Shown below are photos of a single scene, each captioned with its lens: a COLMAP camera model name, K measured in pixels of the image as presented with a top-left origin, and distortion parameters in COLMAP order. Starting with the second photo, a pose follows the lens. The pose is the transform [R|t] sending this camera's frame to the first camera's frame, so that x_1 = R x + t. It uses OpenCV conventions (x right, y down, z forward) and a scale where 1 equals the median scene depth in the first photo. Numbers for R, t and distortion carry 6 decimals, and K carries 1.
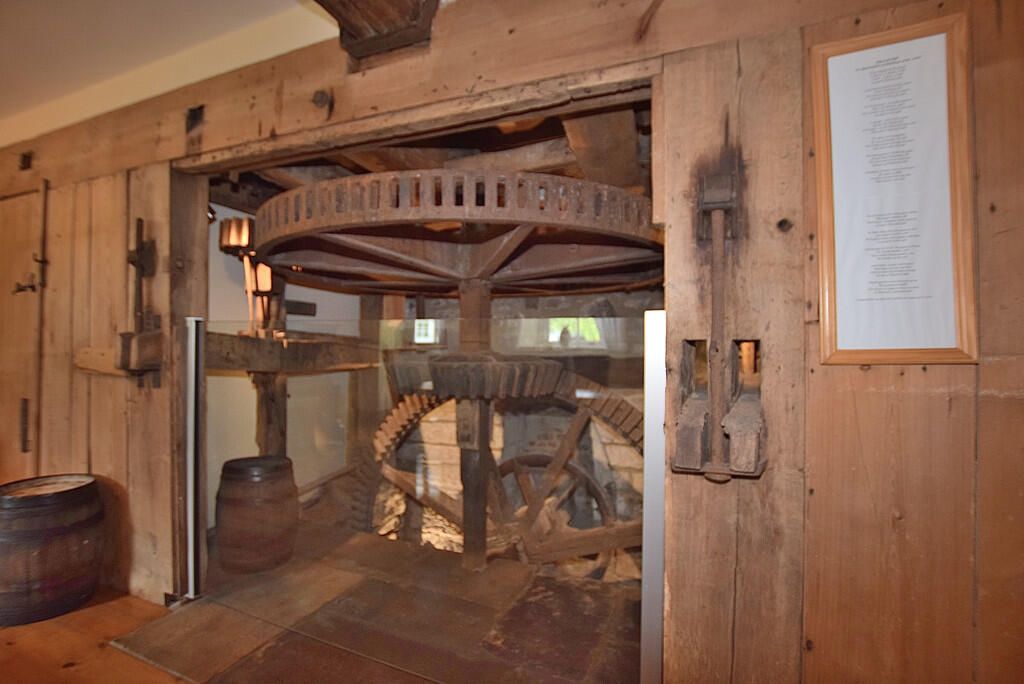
lens RADIAL K [[460.0, 0, 511.5], [0, 460.0, 346.4], [0, 0, 1]] dist [-0.026590, 0.001090]
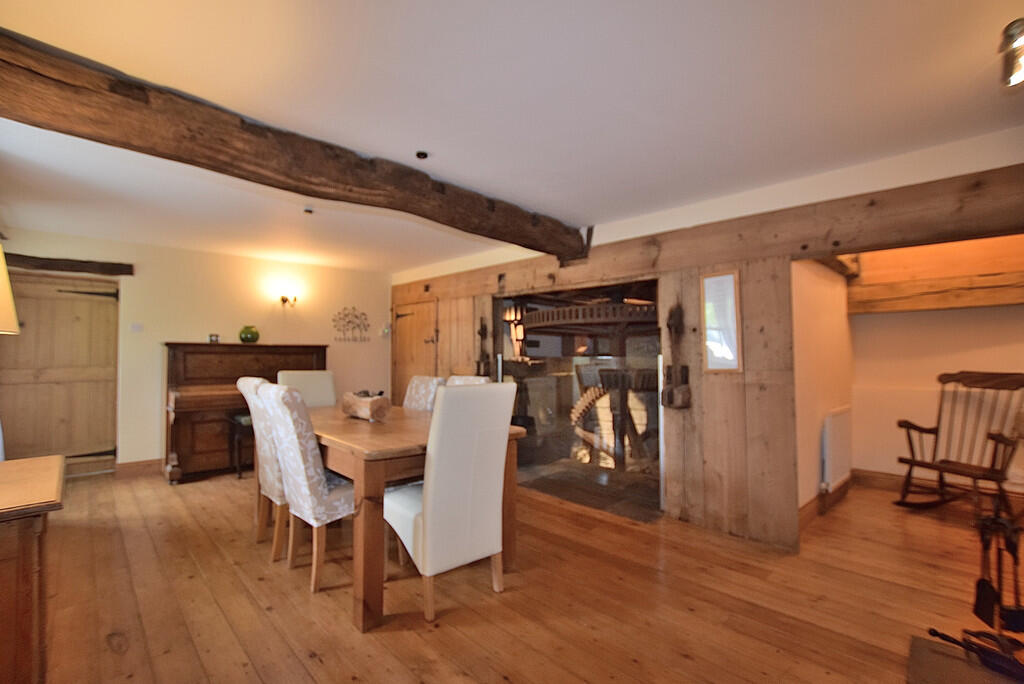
lens RADIAL K [[460.0, 0, 511.2], [0, 460.0, 346.4], [0, 0, 1]] dist [-0.026590, 0.001090]
pose [[0.915431, -0.022515, -0.401846, 0.339733], [0.015332, 0.999660, -0.021083, -0.048440], [0.402184, 0.013139, 0.915465, -1.174836]]
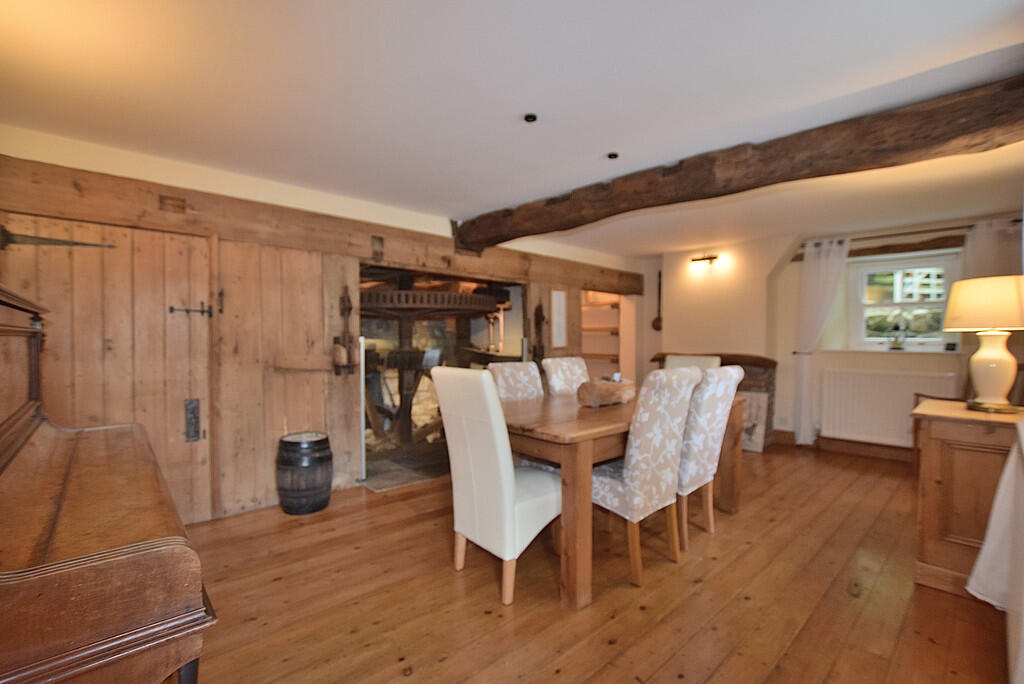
lens RADIAL K [[460.0, 0, 508.3], [0, 460.0, 343.8], [0, 0, 1]] dist [-0.026590, 0.001090]
pose [[0.421398, -0.027893, 0.906447, -2.006213], [0.000053, 0.999528, 0.030733, -0.085799], [-0.906876, -0.012902, 0.421201, -0.372356]]
